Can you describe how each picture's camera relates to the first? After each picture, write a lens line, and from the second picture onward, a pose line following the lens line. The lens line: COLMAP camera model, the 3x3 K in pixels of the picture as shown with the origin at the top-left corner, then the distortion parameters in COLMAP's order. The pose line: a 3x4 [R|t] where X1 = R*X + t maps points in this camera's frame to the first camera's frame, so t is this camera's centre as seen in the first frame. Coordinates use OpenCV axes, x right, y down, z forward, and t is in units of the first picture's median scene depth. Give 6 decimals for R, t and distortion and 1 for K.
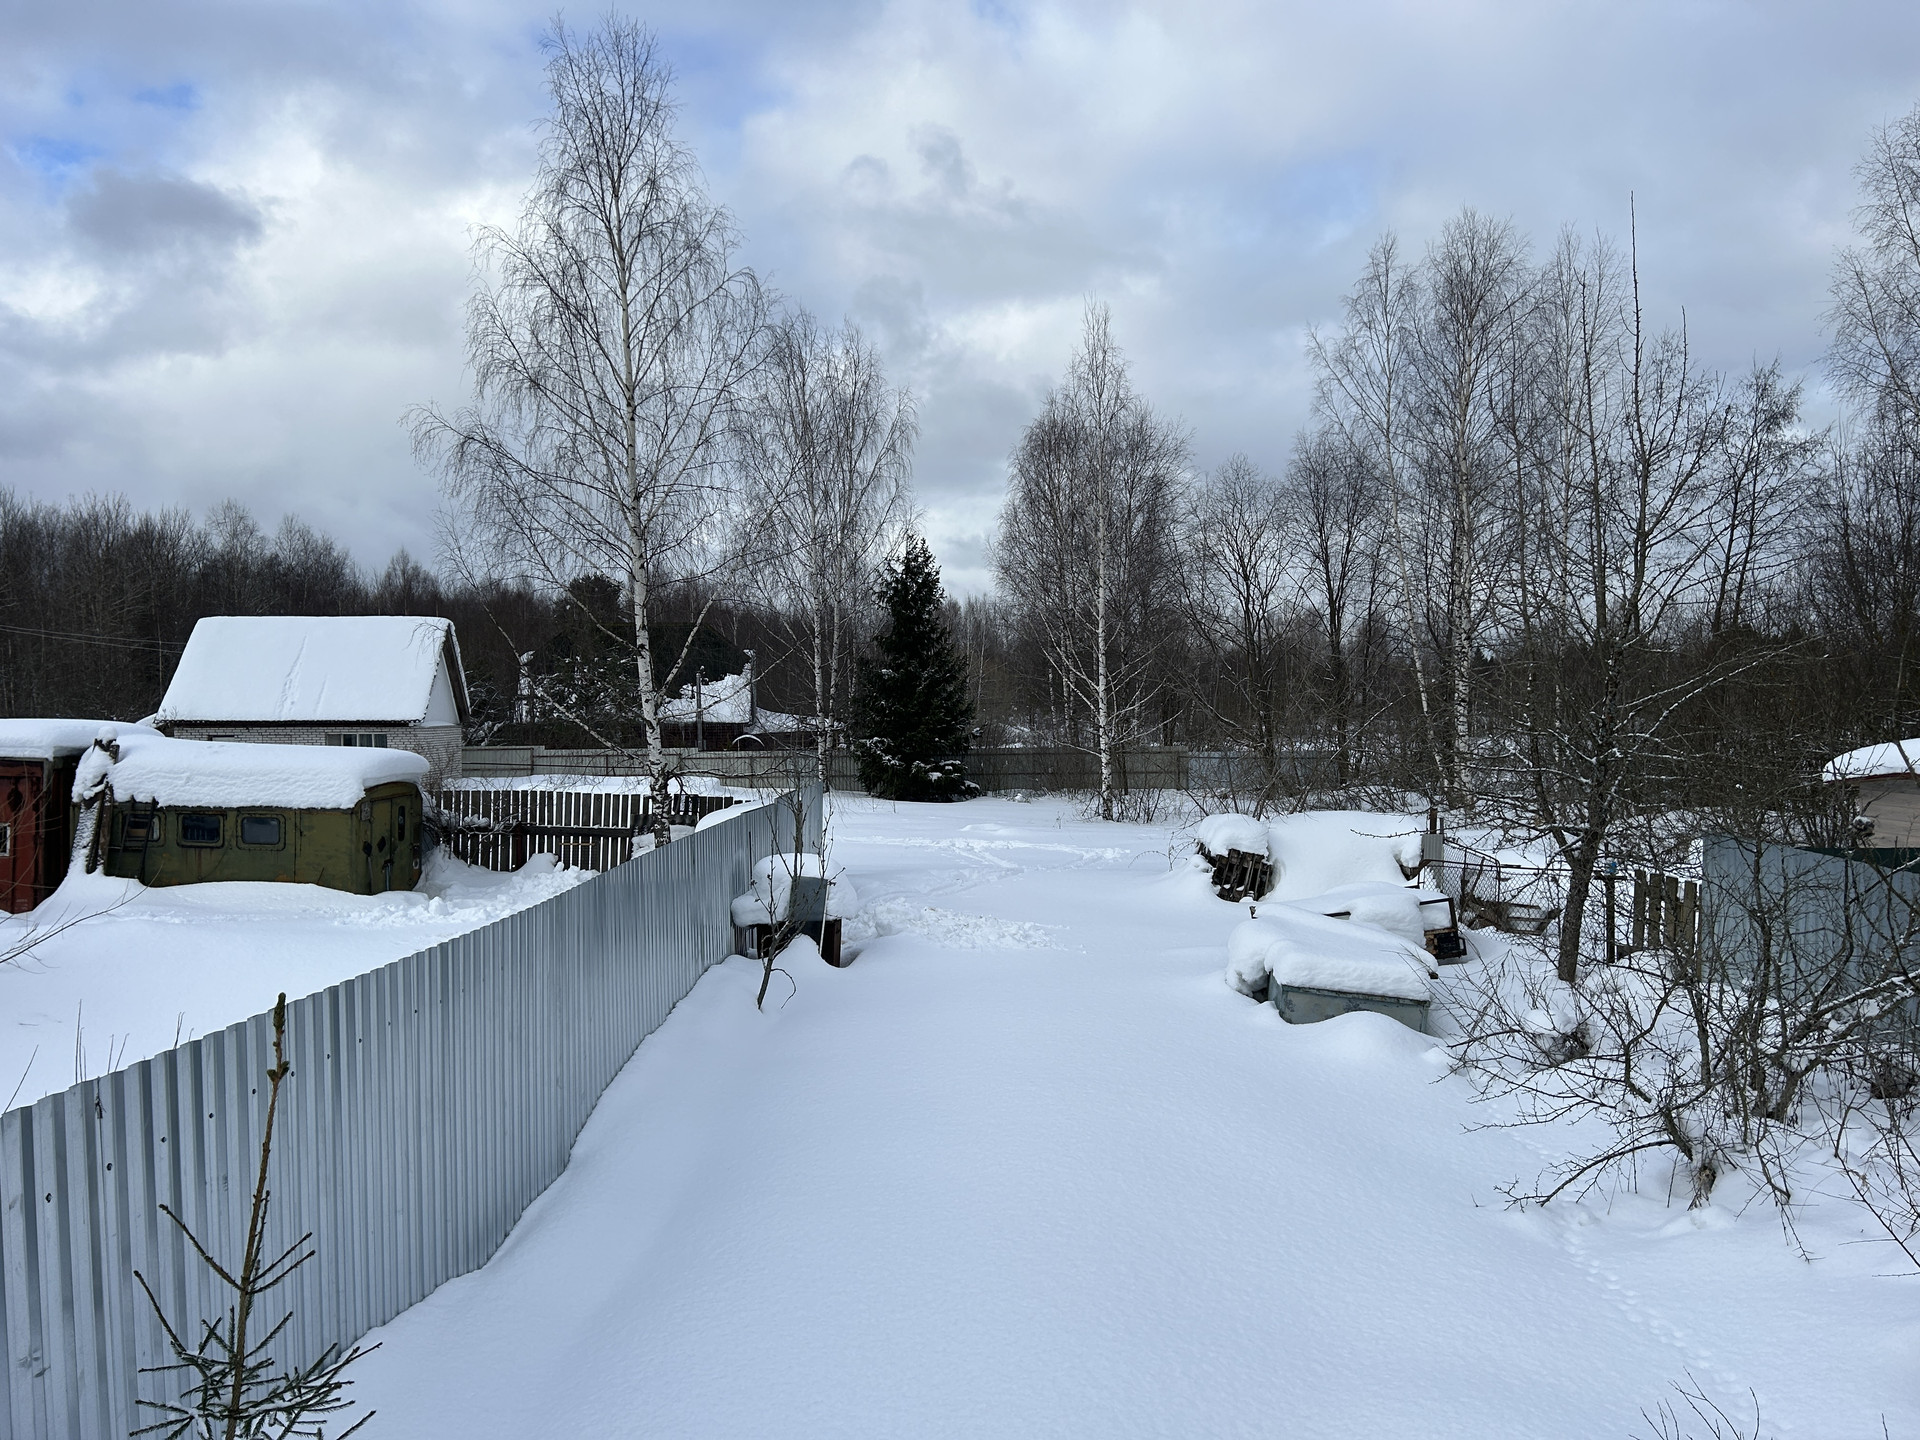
lens RADIAL K [[1436.1, 0, 972.9], [0, 1436.1, 730.1], [0, 0, 1]] dist [0.075702, -0.078198]
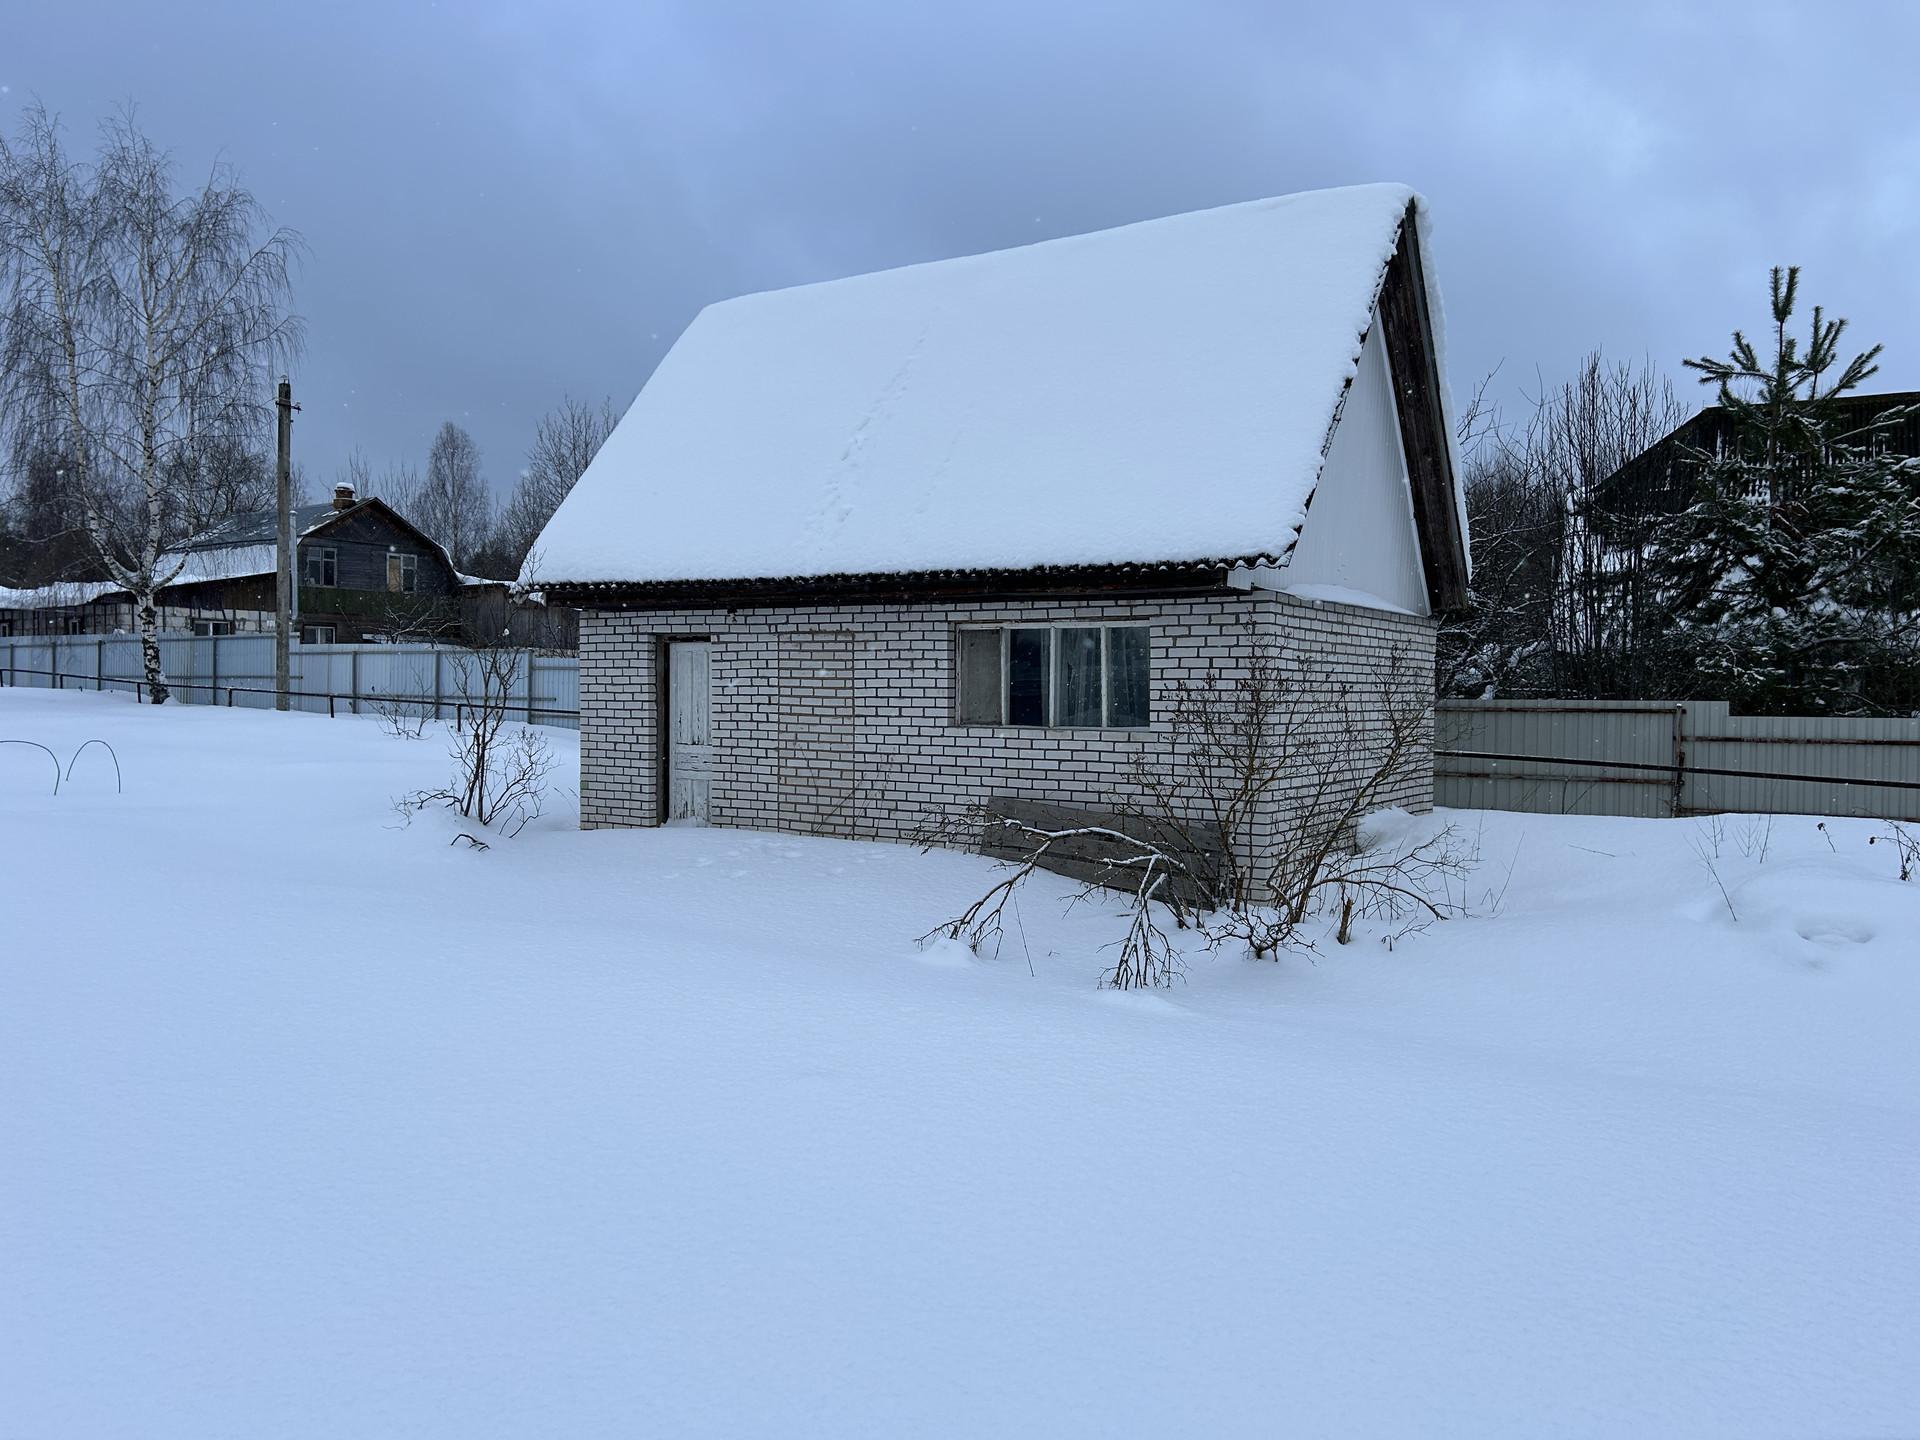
lens RADIAL K [[1436.1, 0, 959.8], [0, 1436.1, 748.3], [0, 0, 1]] dist [0.075702, -0.078198]
pose [[0.805627, 0.037691, -0.591223, -0.351114], [-0.023366, 0.999219, 0.031862, 0.020392], [0.591962, -0.011854, 0.805878, 0.966698]]
